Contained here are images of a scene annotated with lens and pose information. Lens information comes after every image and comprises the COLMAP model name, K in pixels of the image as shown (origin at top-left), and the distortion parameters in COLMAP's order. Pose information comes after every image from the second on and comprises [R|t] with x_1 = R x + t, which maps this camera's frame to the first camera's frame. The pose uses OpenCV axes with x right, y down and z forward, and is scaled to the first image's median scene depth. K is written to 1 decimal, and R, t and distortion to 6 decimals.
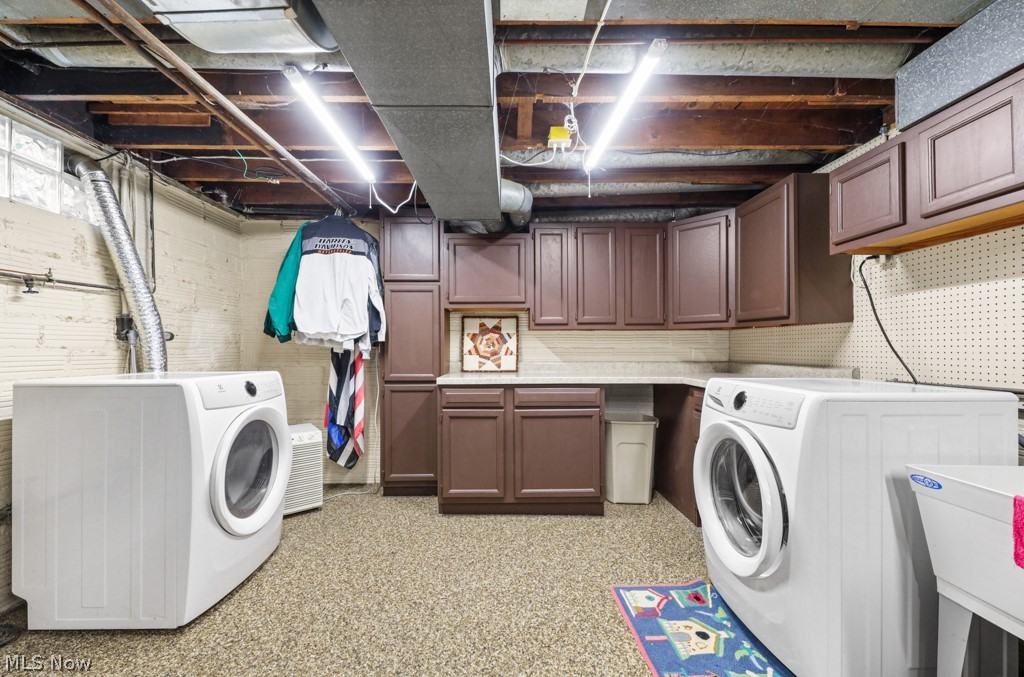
lens RADIAL K [[402.2, 0, 513.1], [0, 402.2, 348.4], [0, 0, 1]] dist [0.015227, -0.001181]
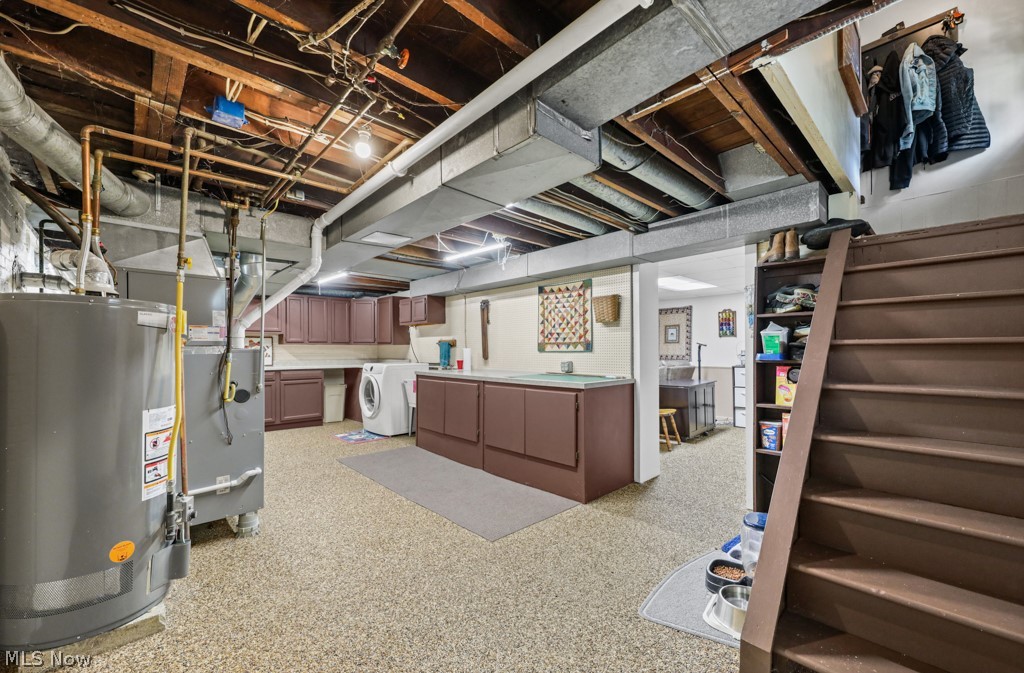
lens RADIAL K [[402.2, 0, 511.1], [0, 402.2, 344.0], [0, 0, 1]] dist [0.015227, -0.001181]
pose [[0.737550, 0.008518, 0.675239, -0.541618], [0.001430, 0.999899, -0.014175, -0.019881], [-0.675291, 0.011420, 0.737463, -1.437708]]
